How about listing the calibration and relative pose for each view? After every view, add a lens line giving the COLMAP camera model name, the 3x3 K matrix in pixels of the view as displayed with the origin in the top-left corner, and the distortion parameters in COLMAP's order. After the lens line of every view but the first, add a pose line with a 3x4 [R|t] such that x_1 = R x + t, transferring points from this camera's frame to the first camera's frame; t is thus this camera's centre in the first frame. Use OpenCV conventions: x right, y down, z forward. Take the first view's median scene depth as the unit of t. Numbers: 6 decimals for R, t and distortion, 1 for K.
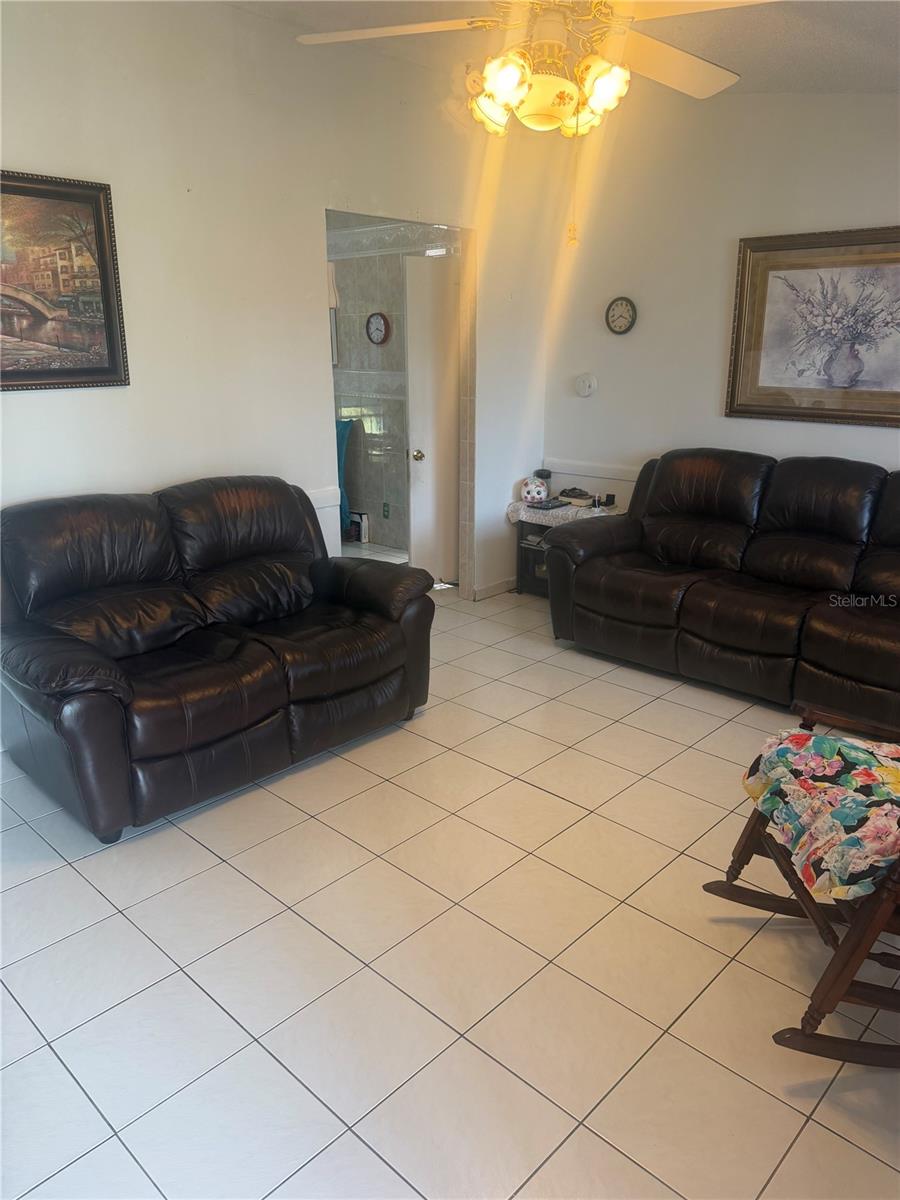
lens RADIAL K [[845.6, 0, 449.2], [0, 845.6, 611.0], [0, 0, 1]] dist [0.122862, -0.205020]
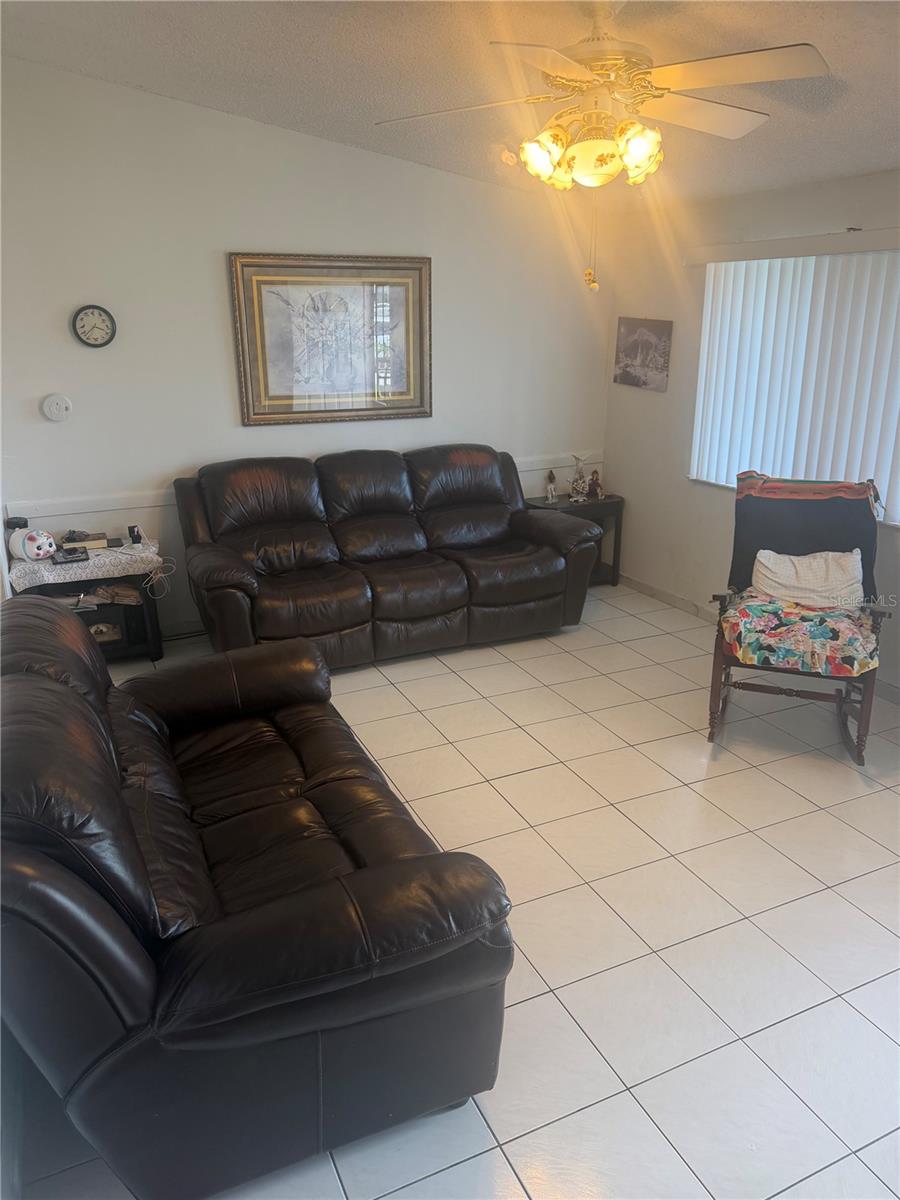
lens RADIAL K [[845.6, 0, 449.2], [0, 845.6, 611.0], [0, 0, 1]] dist [0.122862, -0.205020]
pose [[0.377085, -0.306450, 0.874011, -0.581480], [0.291861, 0.934912, 0.201883, -0.164456], [-0.878990, 0.178962, 0.441983, 0.394879]]
